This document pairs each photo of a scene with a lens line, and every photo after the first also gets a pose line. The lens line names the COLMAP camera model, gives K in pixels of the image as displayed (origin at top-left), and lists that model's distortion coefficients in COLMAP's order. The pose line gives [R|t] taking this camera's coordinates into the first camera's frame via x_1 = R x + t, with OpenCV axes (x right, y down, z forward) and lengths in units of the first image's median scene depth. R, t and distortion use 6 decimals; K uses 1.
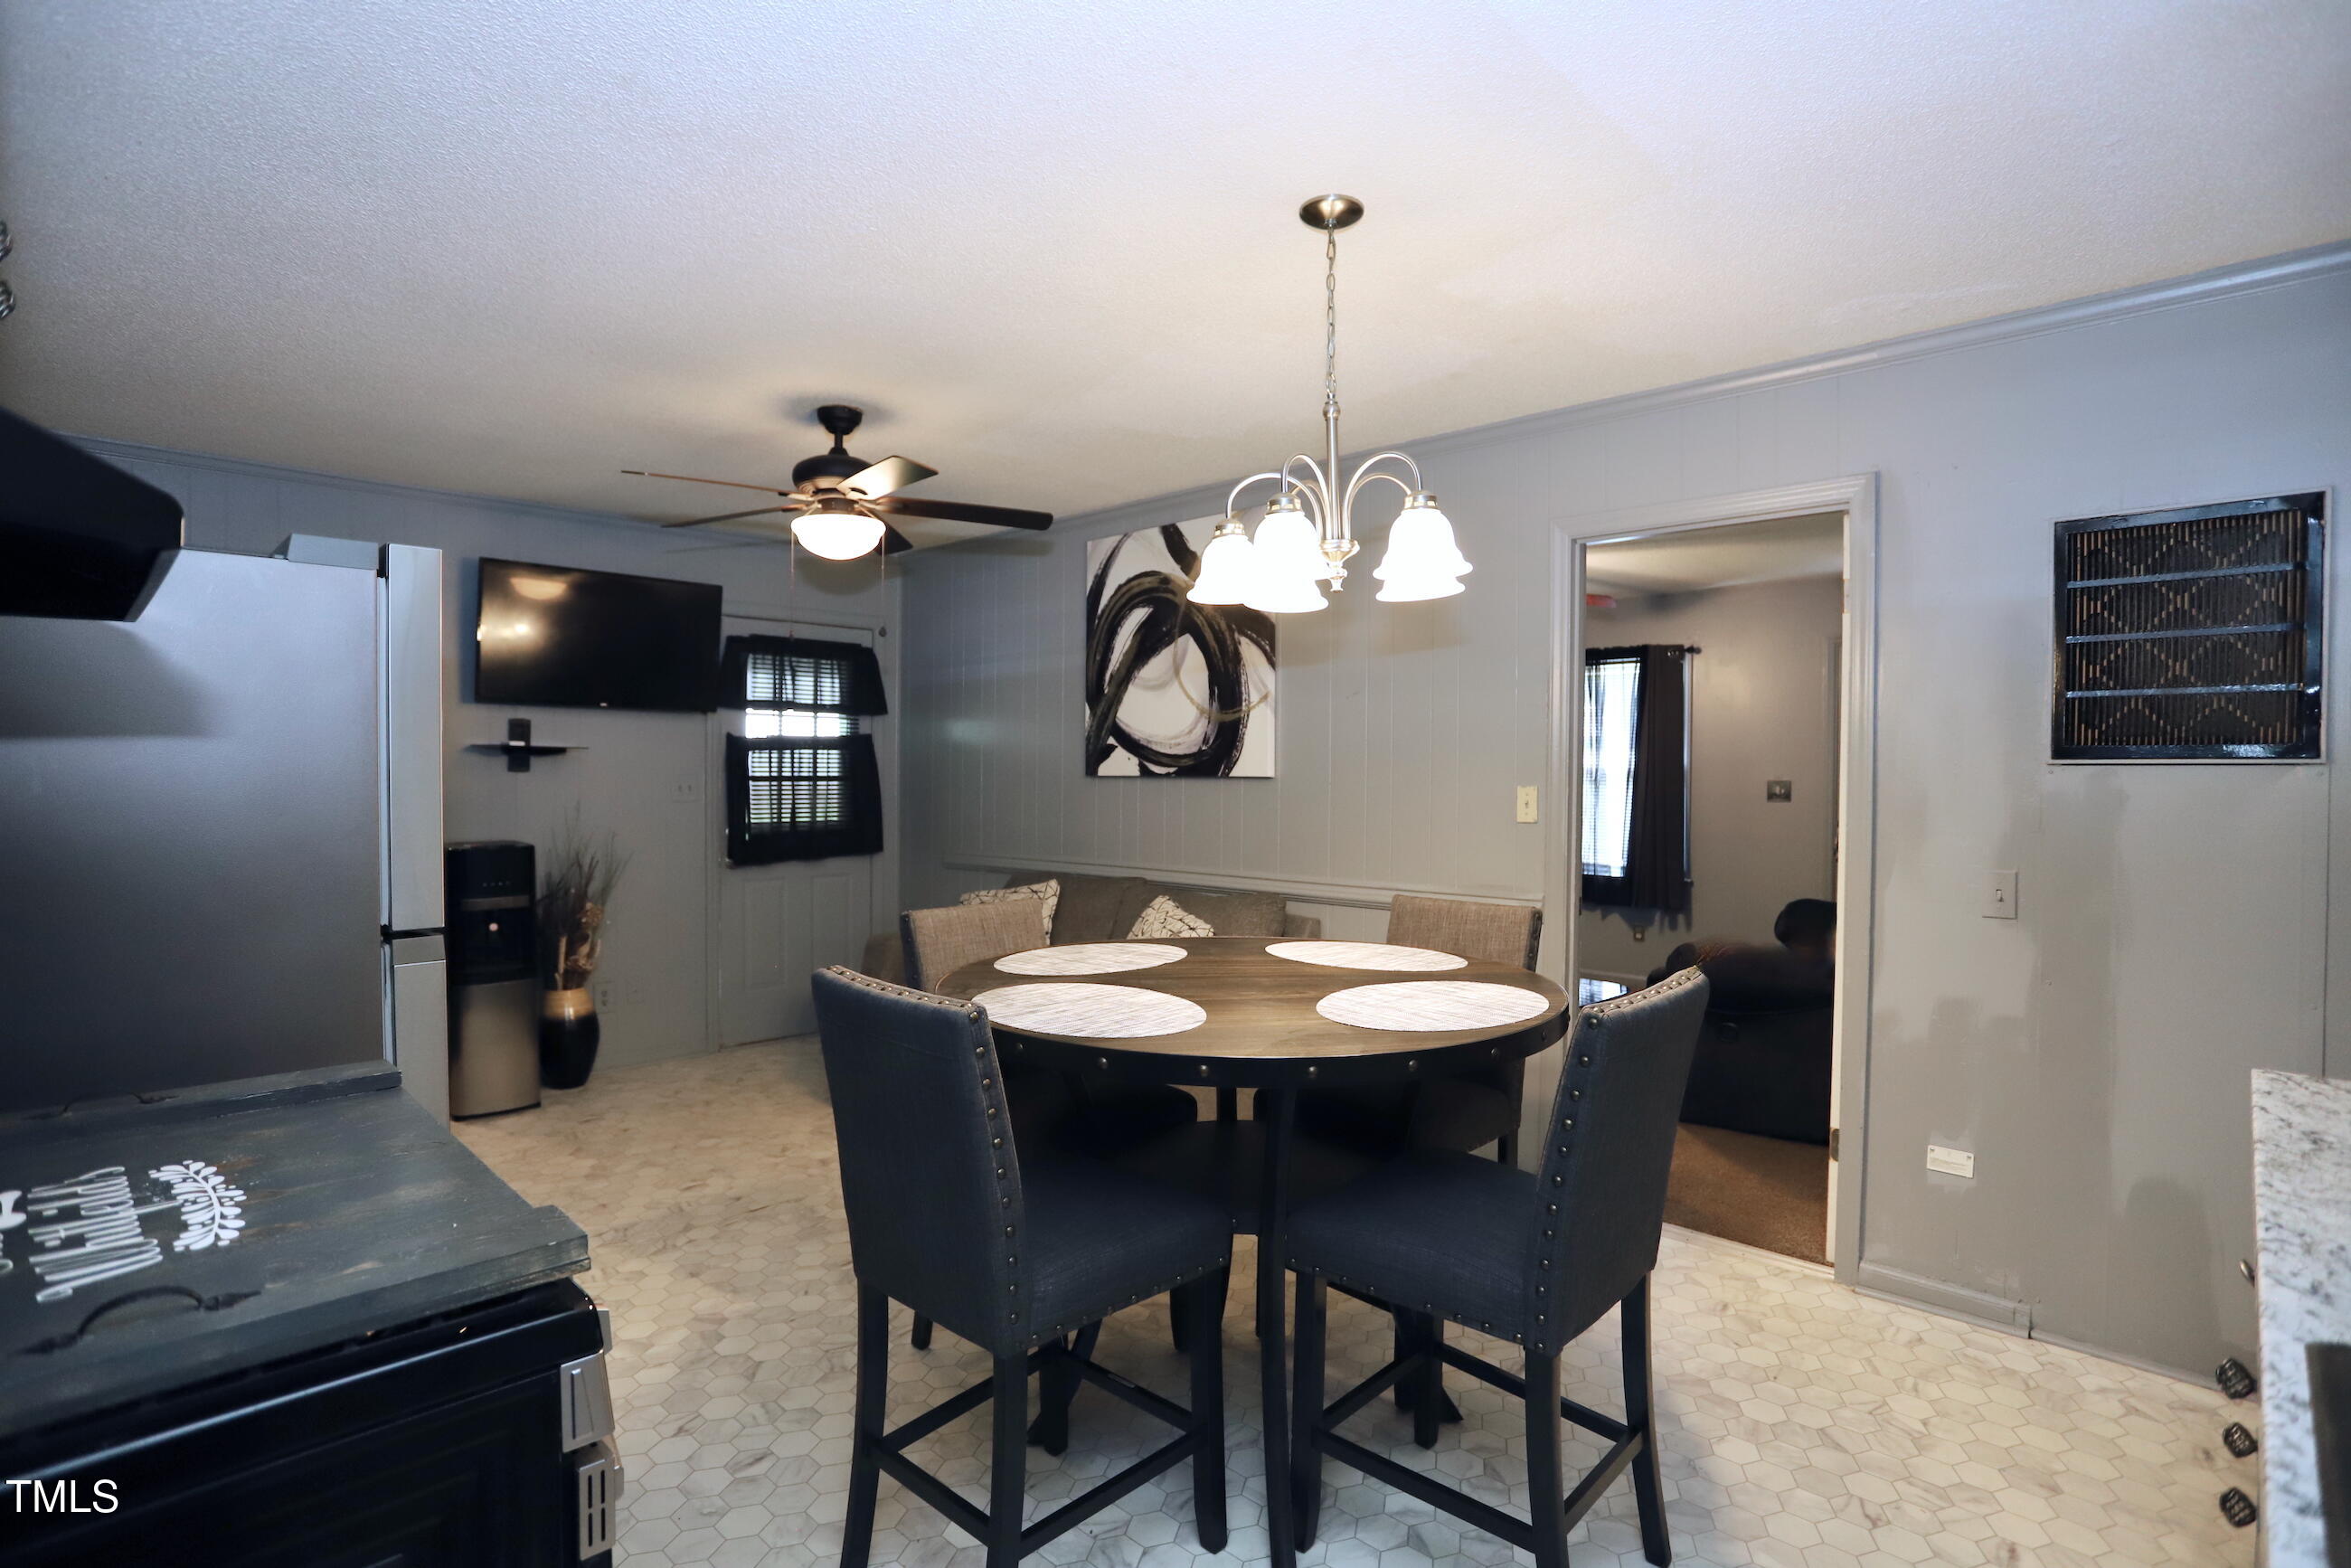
lens RADIAL K [[1150.5, 0, 1177.4], [0, 1150.5, 780.7], [0, 0, 1]] dist [-0.073182, 0.032777]
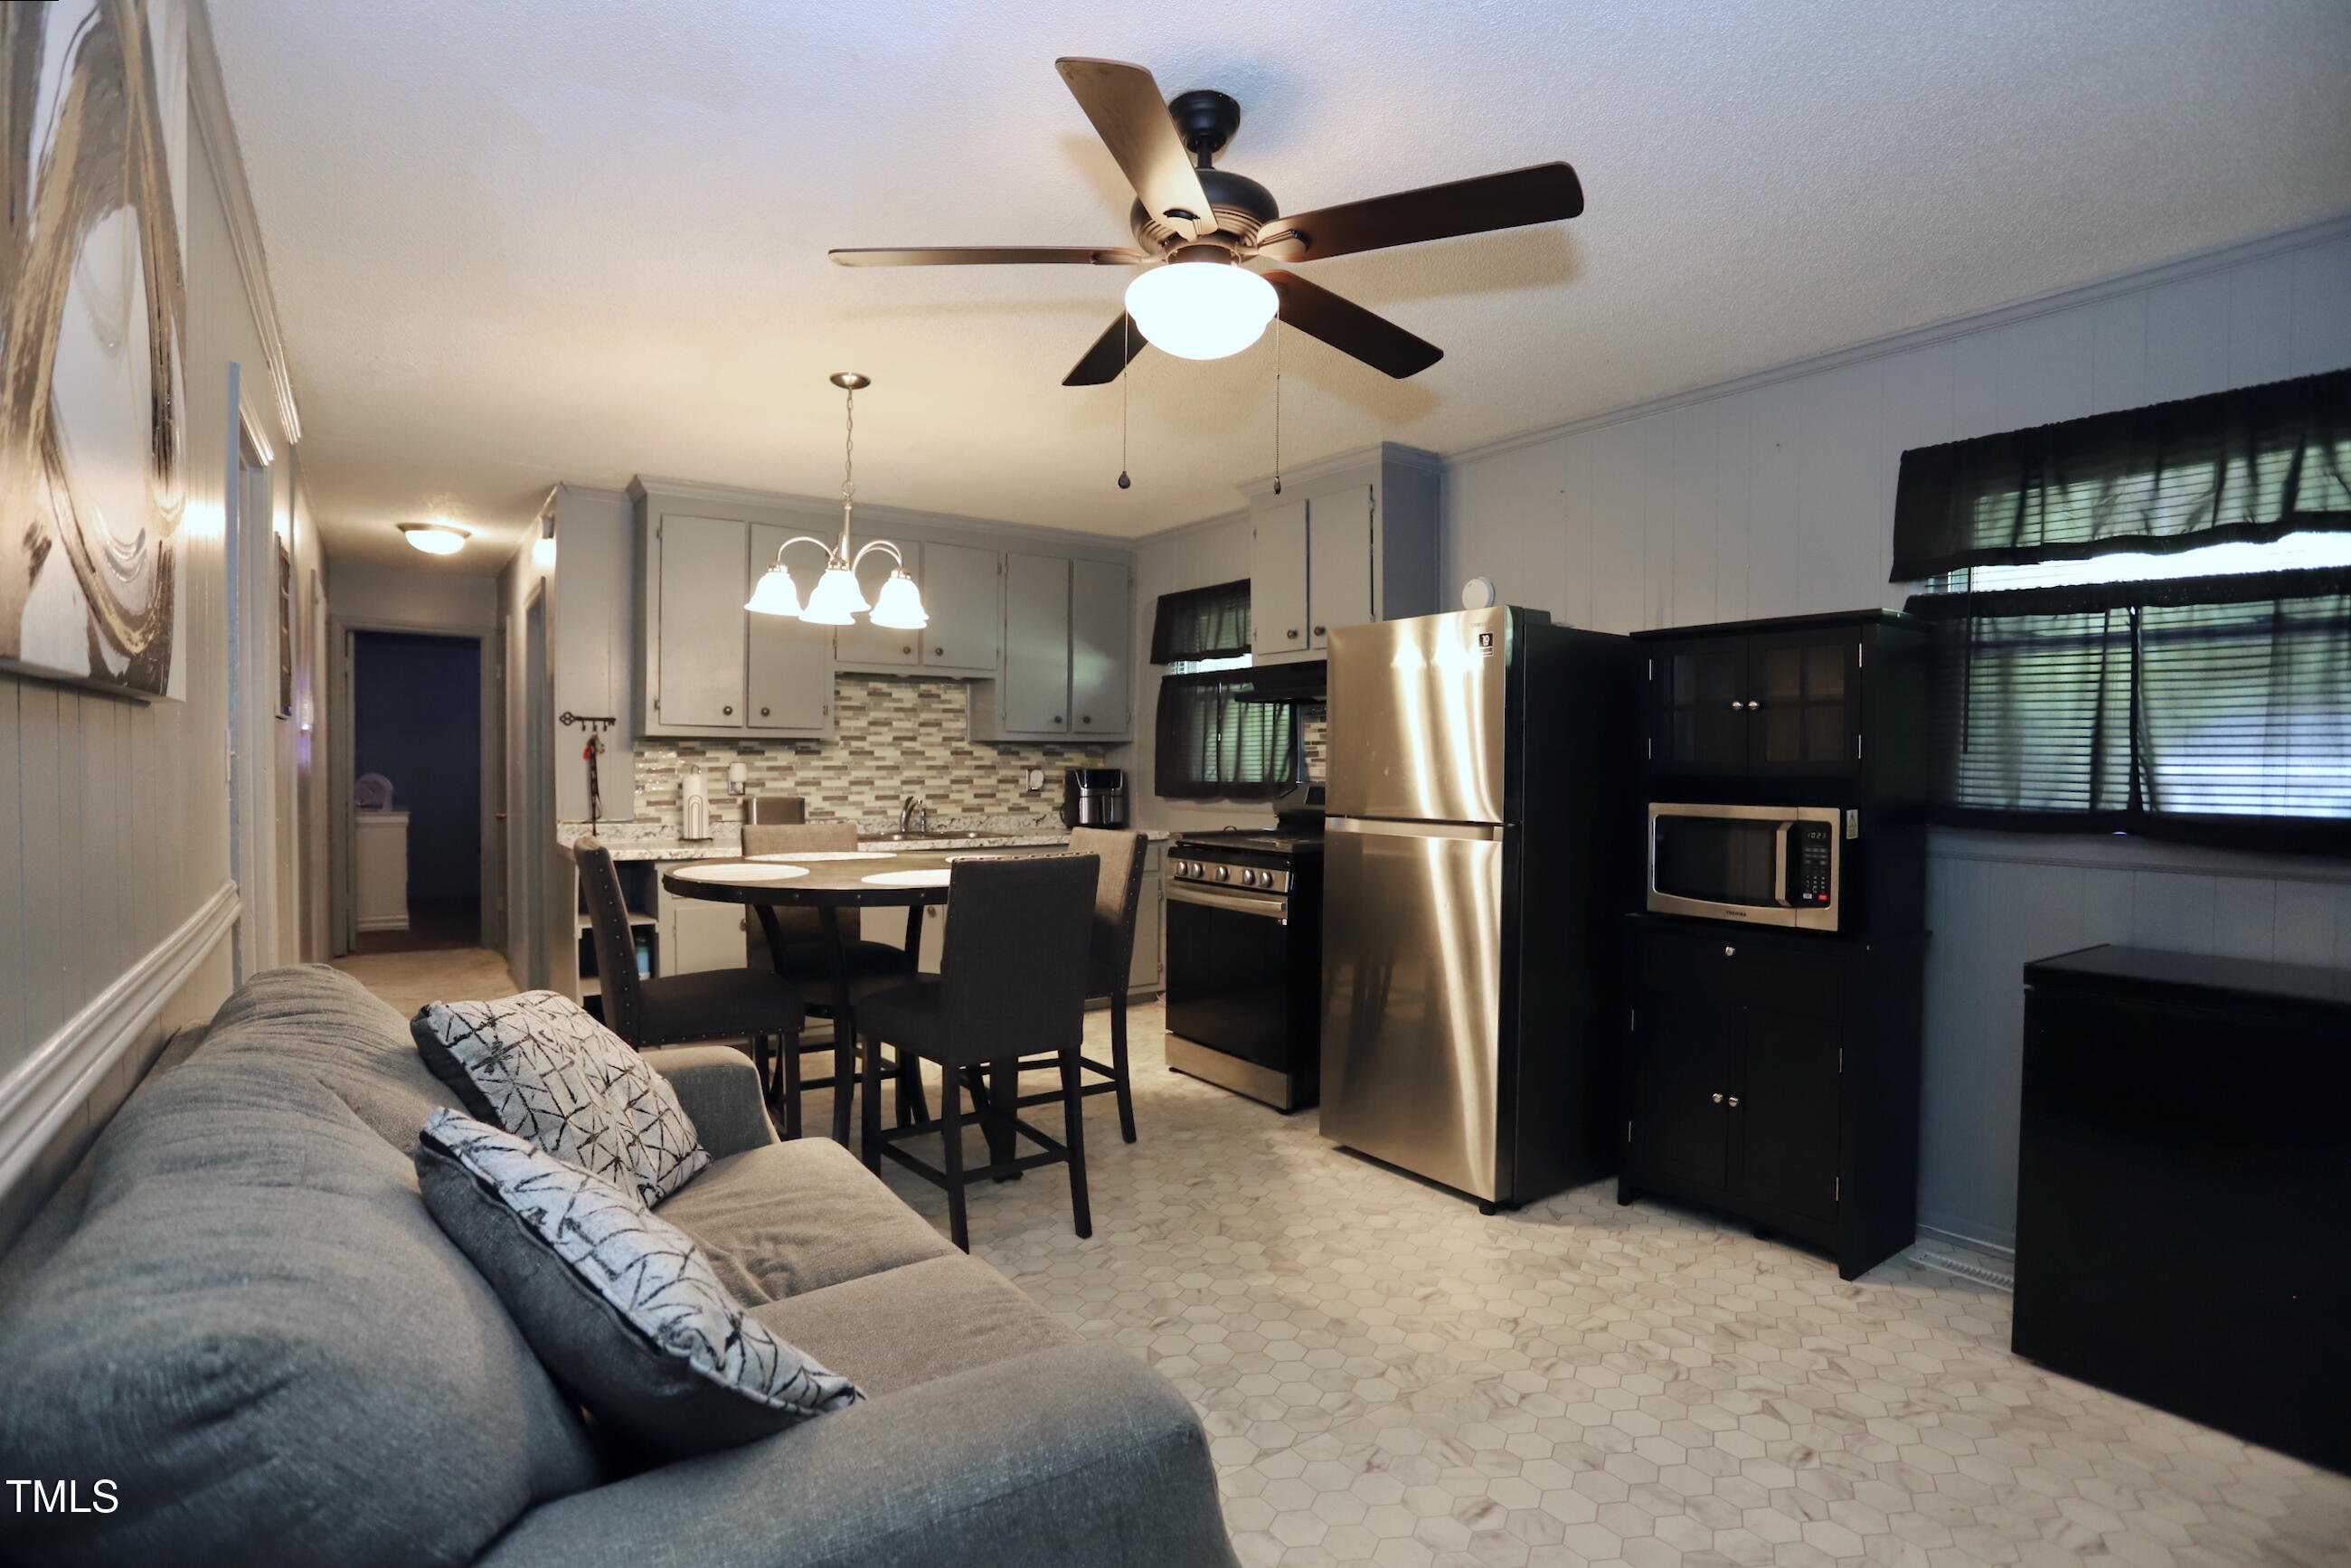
lens RADIAL K [[1150.5, 0, 1177.4], [0, 1150.5, 780.7], [0, 0, 1]] dist [-0.073182, 0.032777]
pose [[-0.981323, -0.008435, 0.192185, -0.428374], [-0.004067, 0.999725, 0.023111, 0.013296], [-0.192327, 0.021898, -0.981087, 1.675483]]
